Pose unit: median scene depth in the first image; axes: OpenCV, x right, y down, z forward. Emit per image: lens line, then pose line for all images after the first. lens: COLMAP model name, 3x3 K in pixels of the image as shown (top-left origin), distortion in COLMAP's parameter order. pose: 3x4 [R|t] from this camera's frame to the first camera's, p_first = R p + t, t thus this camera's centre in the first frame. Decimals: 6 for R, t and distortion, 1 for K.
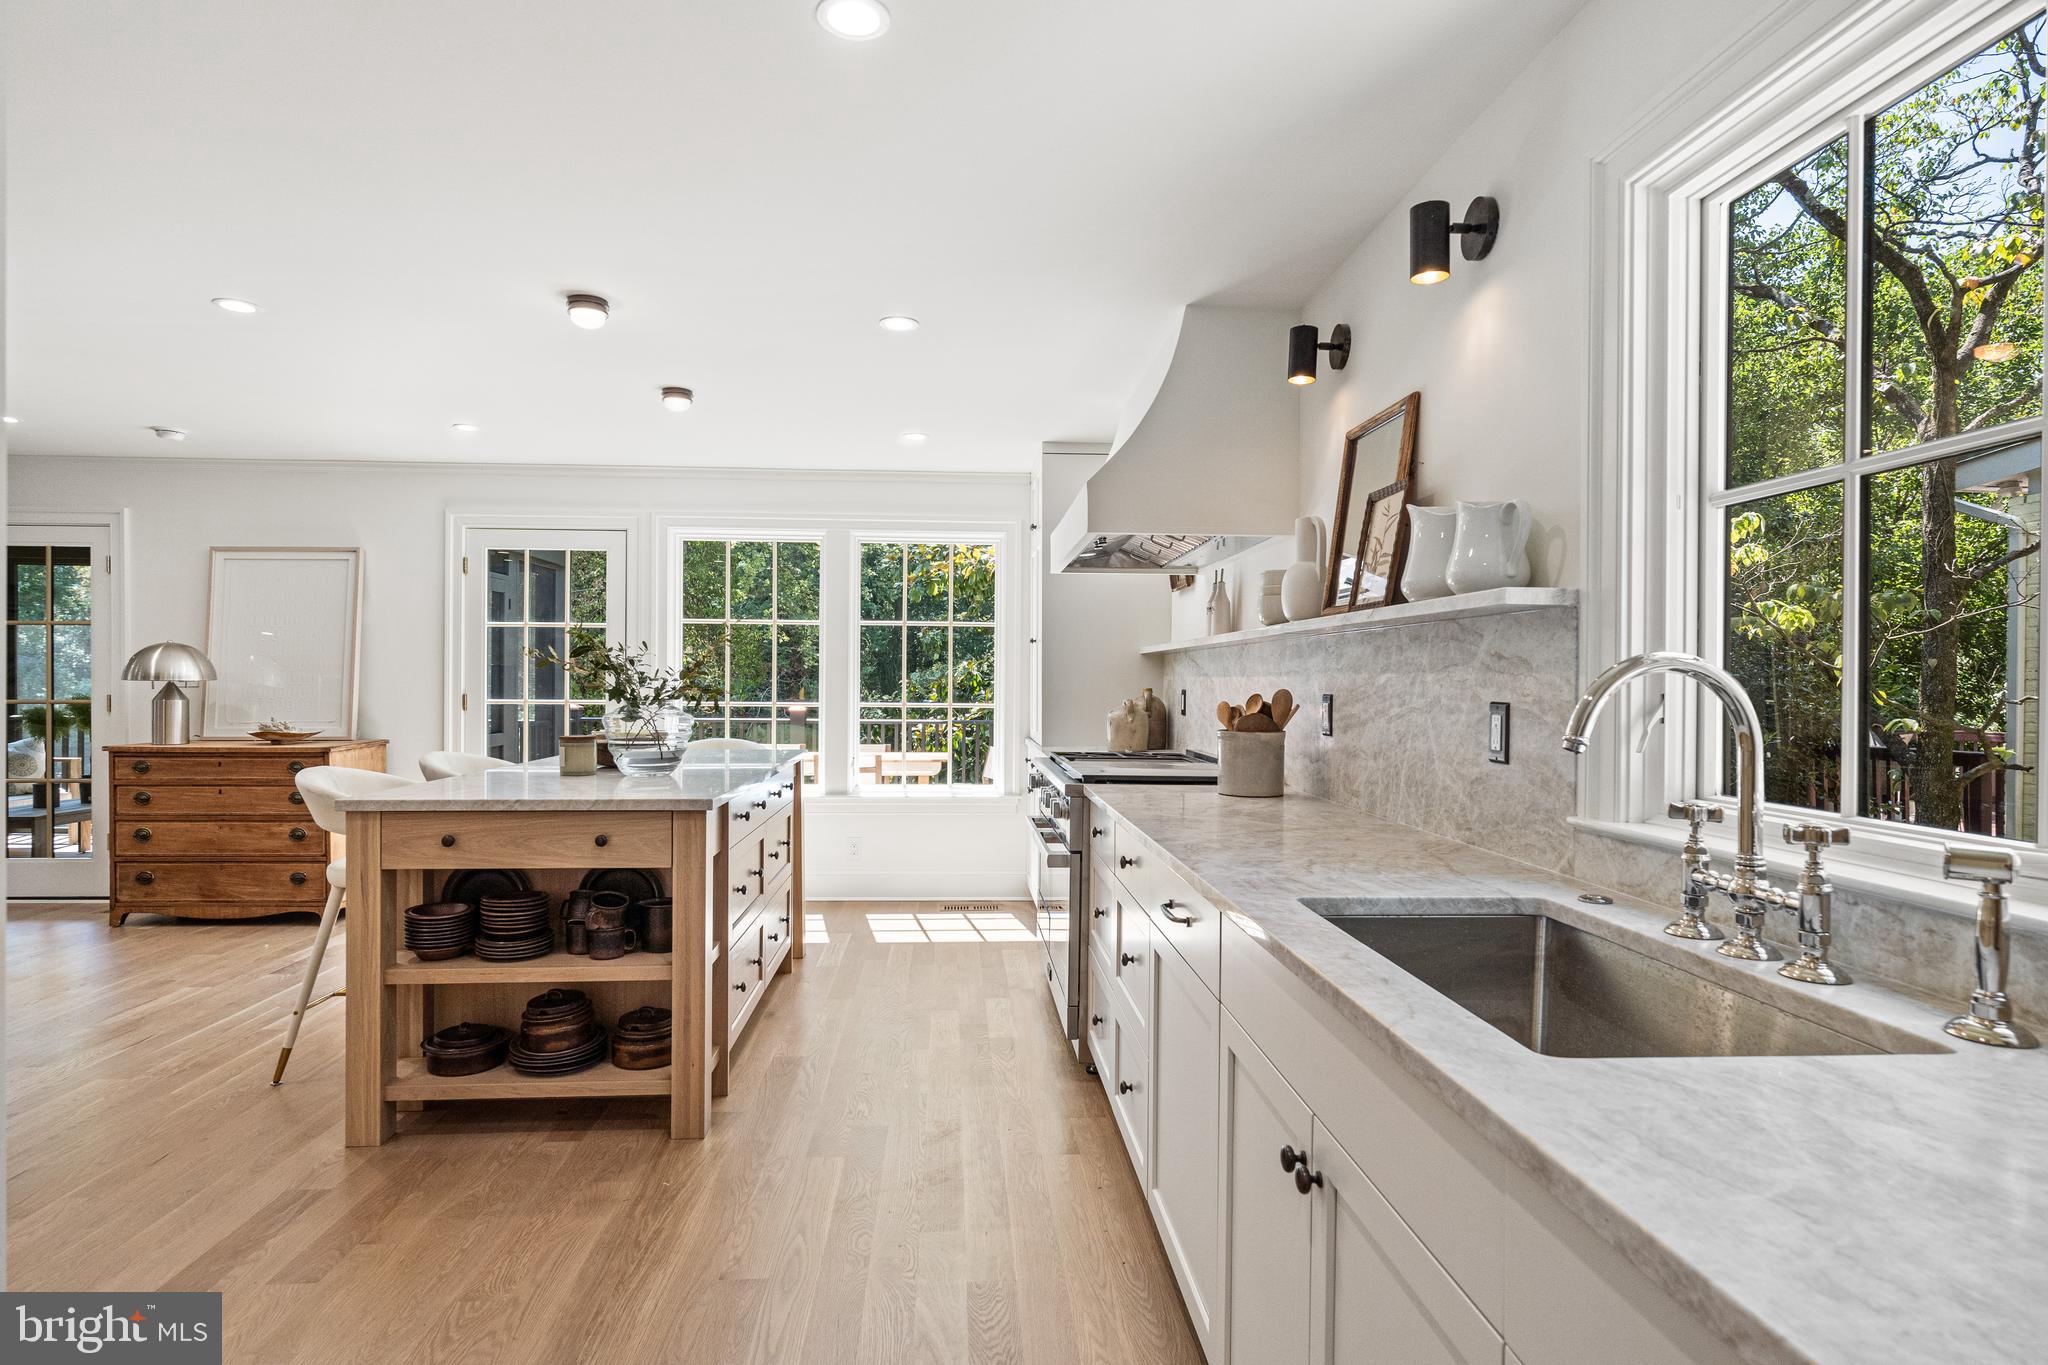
lens RADIAL K [[1075.7, 0, 1034.3], [0, 1075.7, 687.1], [0, 0, 1]] dist [-0.015510, -0.000228]
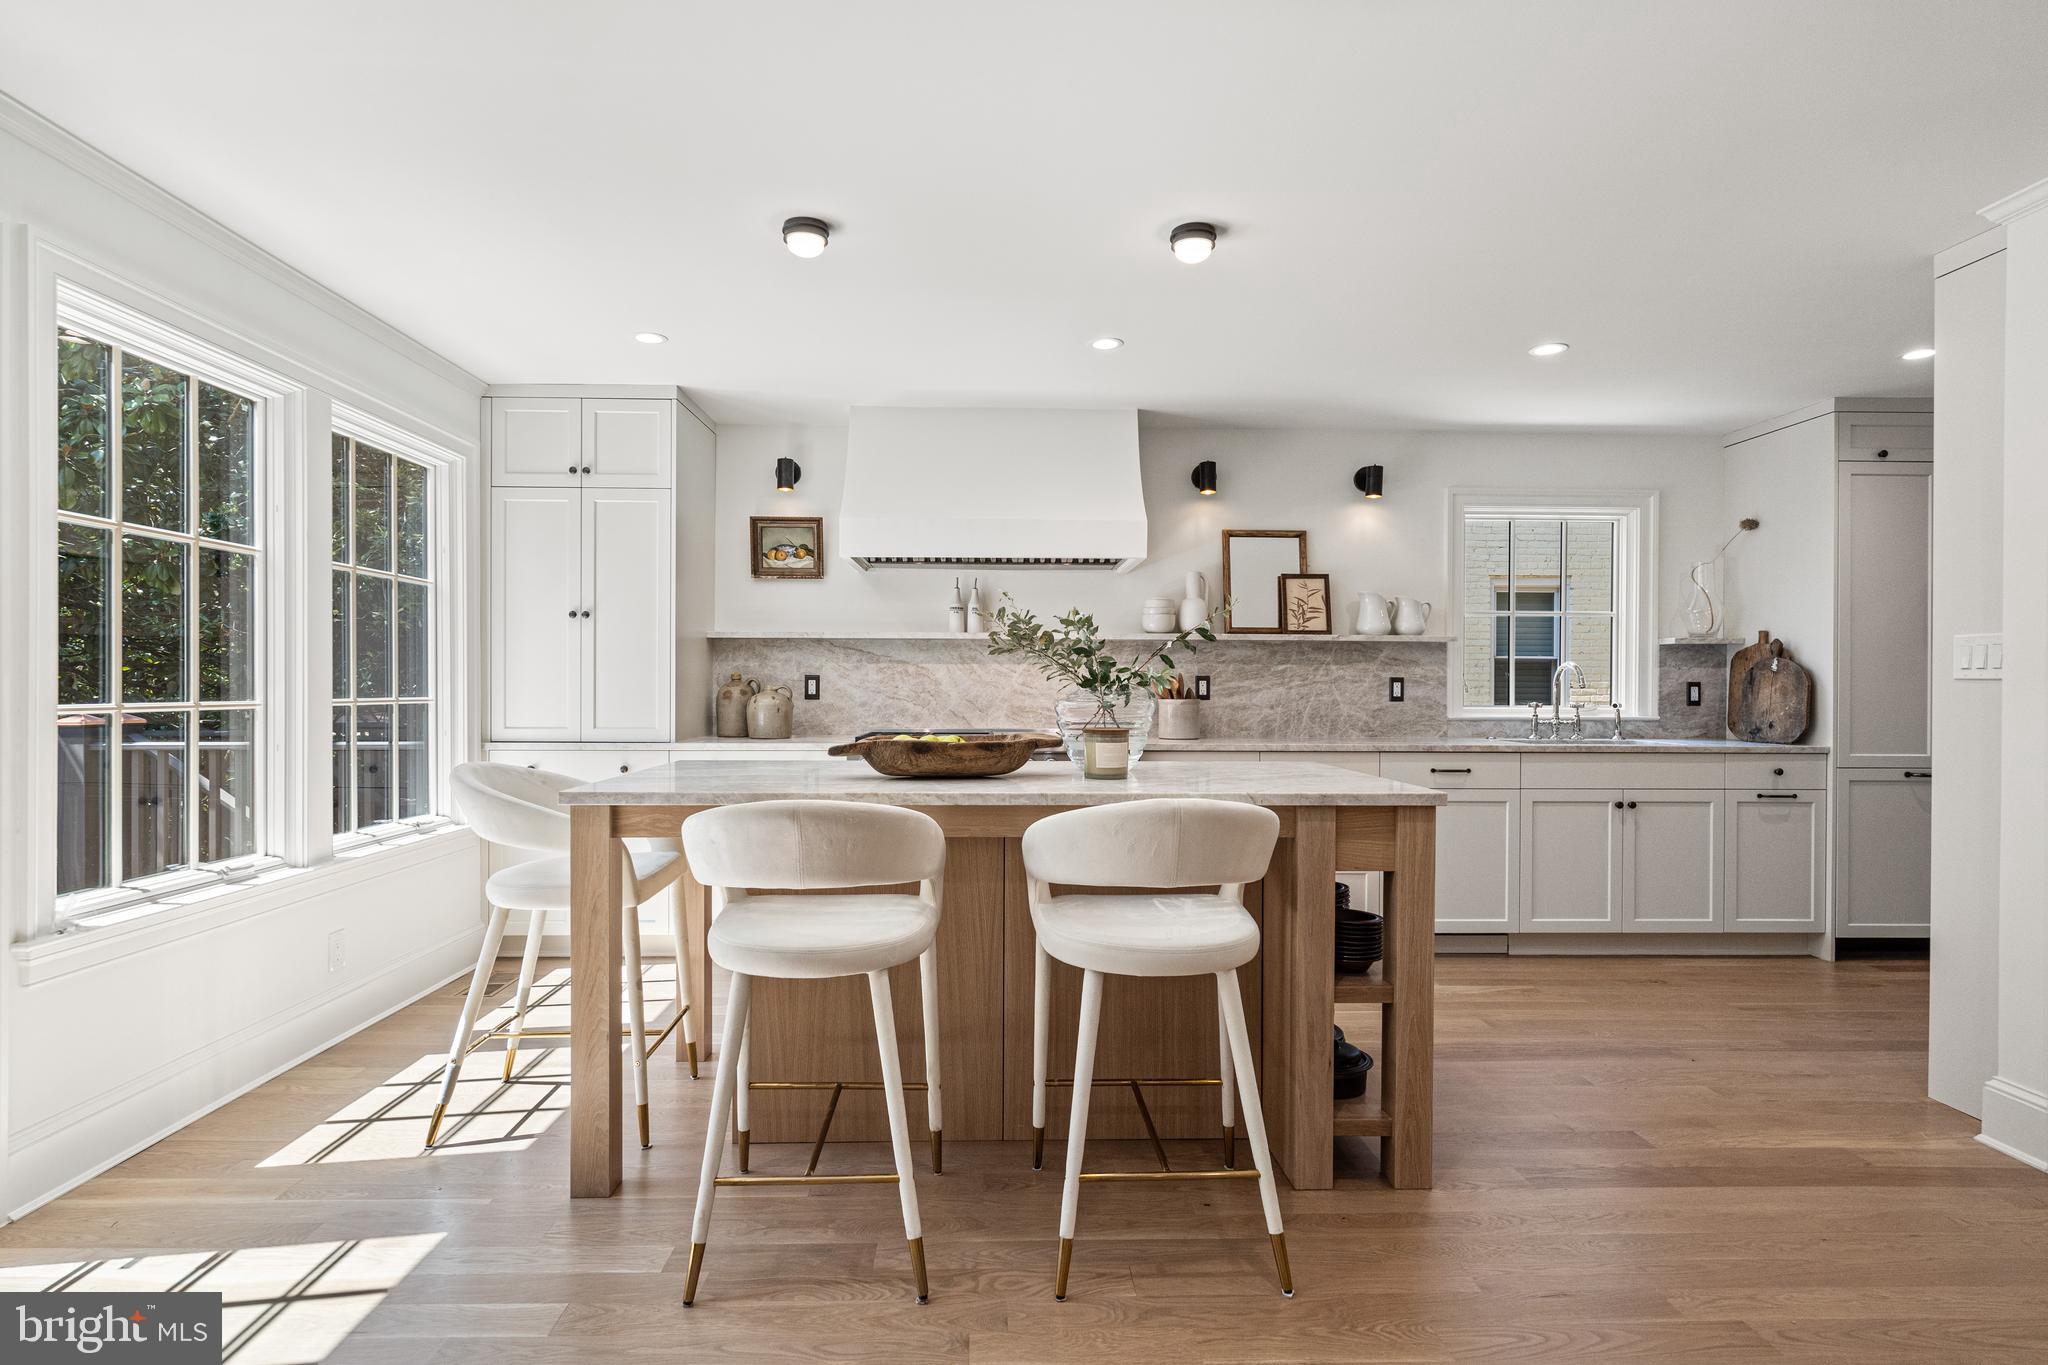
lens RADIAL K [[1054.2, 0, 1012.9], [0, 1054.2, 689.5], [0, 0, 1]] dist [-0.005496, 0.000432]
pose [[0.049240, -0.011474, 0.998721, -1.276081], [0.003544, 0.999930, 0.011313, 0.006953], [-0.998781, 0.002982, 0.049277, 1.087647]]
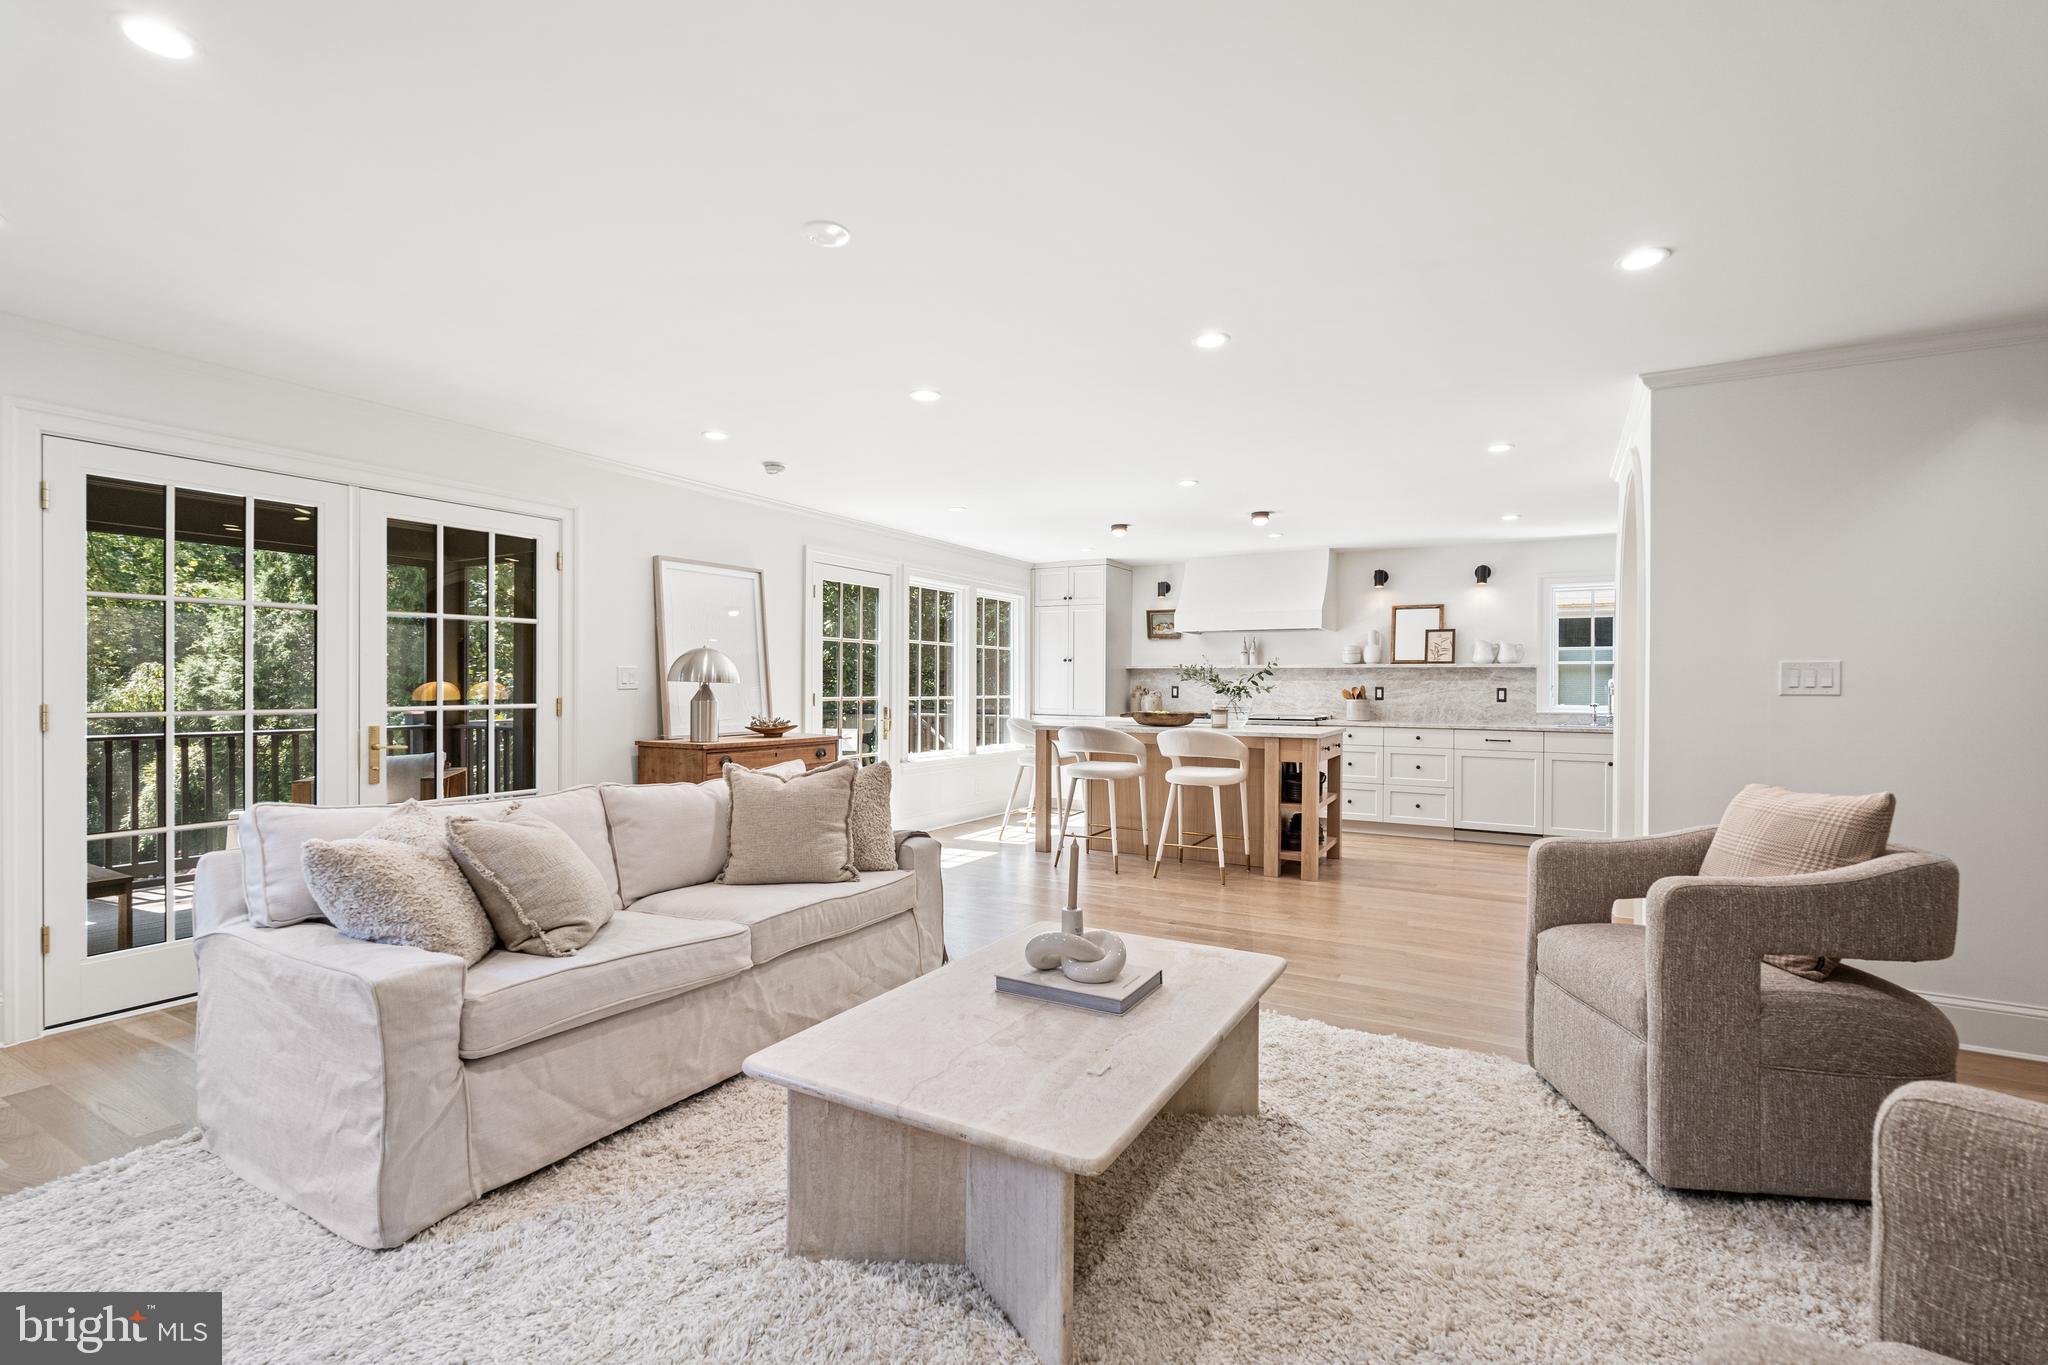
lens RADIAL K [[910.7, 0, 1016.2], [0, 910.7, 687.8], [0, 0, 1]] dist [-0.002255, -0.000367]
pose [[0.557308, -0.006609, 0.830279, -2.246724], [0.004497, 0.999978, 0.004941, -0.008052], [-0.830294, 0.000980, 0.557325, 0.356445]]
